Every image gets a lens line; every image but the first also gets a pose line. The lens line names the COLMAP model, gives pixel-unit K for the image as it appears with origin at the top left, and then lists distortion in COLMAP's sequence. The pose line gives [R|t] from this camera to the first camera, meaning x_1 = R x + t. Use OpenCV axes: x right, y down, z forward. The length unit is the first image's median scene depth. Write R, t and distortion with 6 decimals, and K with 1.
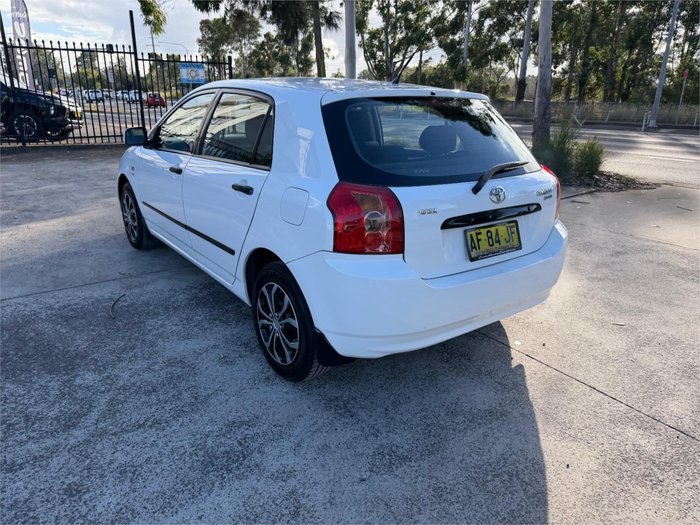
lens RADIAL K [[497.3, 0, 344.1], [0, 497.3, 260.8], [0, 0, 1]] dist [0.012896, -0.019395]
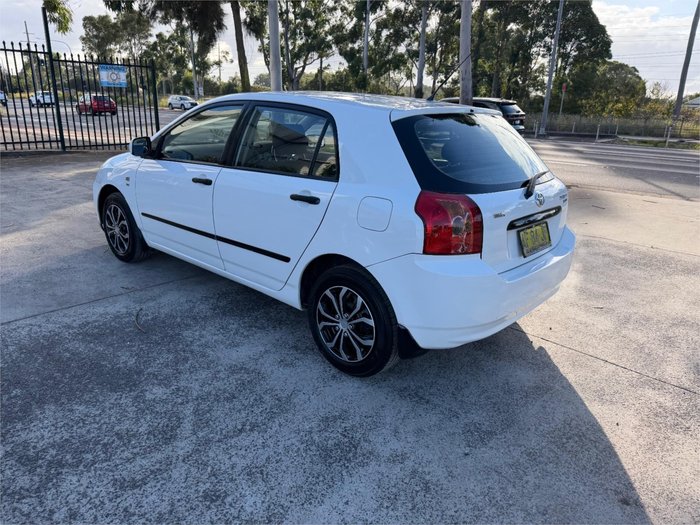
lens RADIAL K [[496.9, 0, 344.6], [0, 496.9, 262.1], [0, 0, 1]] dist [0.022721, -0.033538]
pose [[0.980716, -0.043563, 0.190523, -0.231751], [0.044930, 0.998986, -0.002858, -0.002407], [-0.190205, 0.011363, 0.981679, -0.033159]]
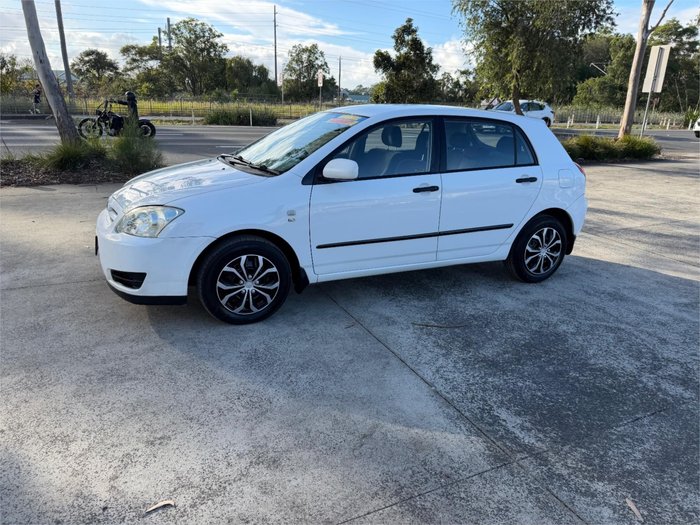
lens RADIAL K [[495.3, 0, 344.9], [0, 495.3, 256.7], [0, 0, 1]] dist [0.026260, -0.036837]
pose [[0.203322, -0.301203, 0.931631, -1.336633], [0.278613, 0.929969, 0.239860, -0.327453], [-0.938635, 0.210795, 0.273003, 0.821559]]
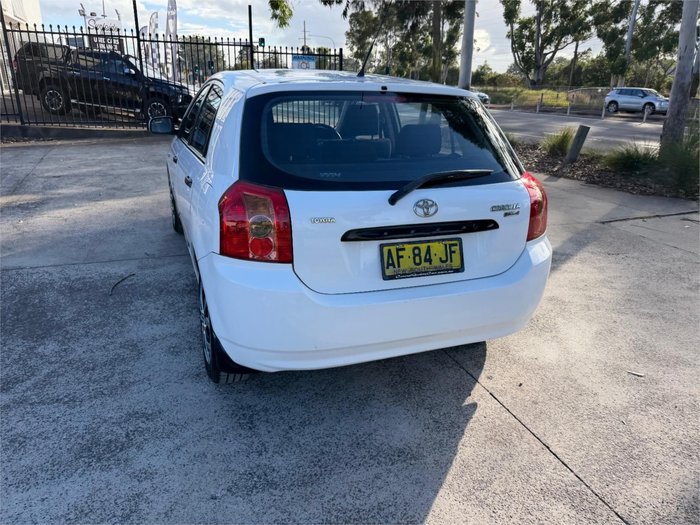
lens RADIAL K [[499.1, 0, 344.5], [0, 499.1, 260.3], [0, 0, 1]] dist [0.001460, -0.005408]
pose [[0.963234, 0.099410, -0.249595, 0.252815], [-0.096314, 0.995047, 0.024619, -0.030362], [0.250806, 0.000326, 0.968037, 0.077950]]
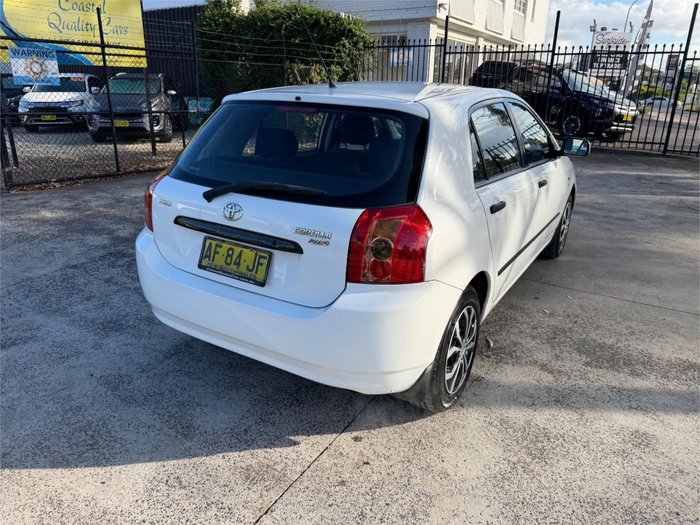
lens RADIAL K [[495.3, 0, 344.9], [0, 495.3, 256.7], [0, 0, 1]] dist [0.026260, -0.036837]
pose [[0.365947, 0.295174, -0.882585, 0.761596], [-0.306019, 0.933795, 0.185416, -0.180605], [0.878883, 0.202236, 0.432048, 0.515181]]
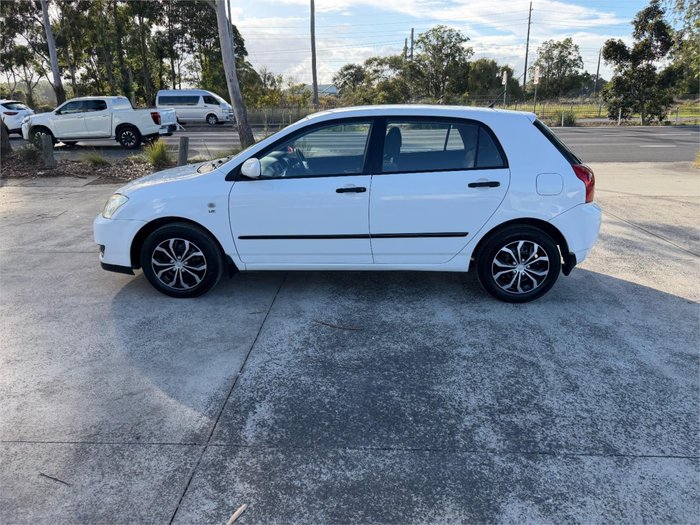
lens RADIAL K [[495.3, 0, 344.9], [0, 495.3, 256.7], [0, 0, 1]] dist [0.026260, -0.036837]
pose [[0.629950, -0.253667, 0.734041, -1.099310], [0.264935, 0.958650, 0.103920, -0.142049], [-0.730050, 0.129008, 0.671106, 0.255871]]
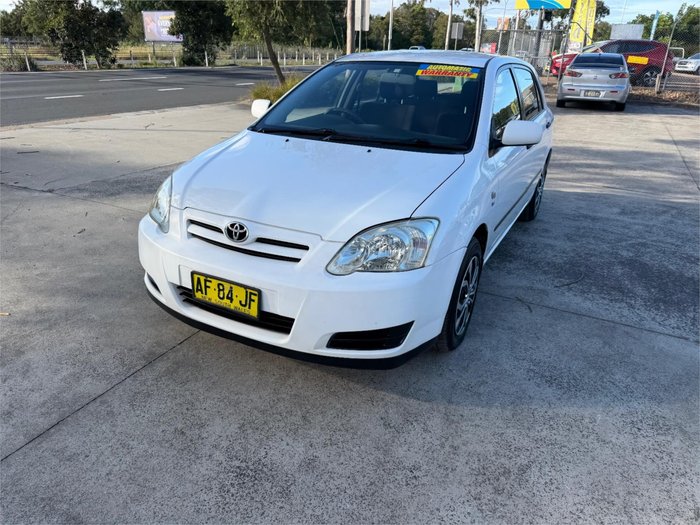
lens RADIAL K [[497.4, 0, 343.0], [0, 497.4, 252.3], [0, 0, 1]] dist [0.024145, -0.035660]
pose [[-0.427831, -0.368482, 0.825338, -1.030144], [0.247016, 0.830699, 0.498921, -0.565402], [-0.869451, 0.417325, -0.264378, 1.570876]]
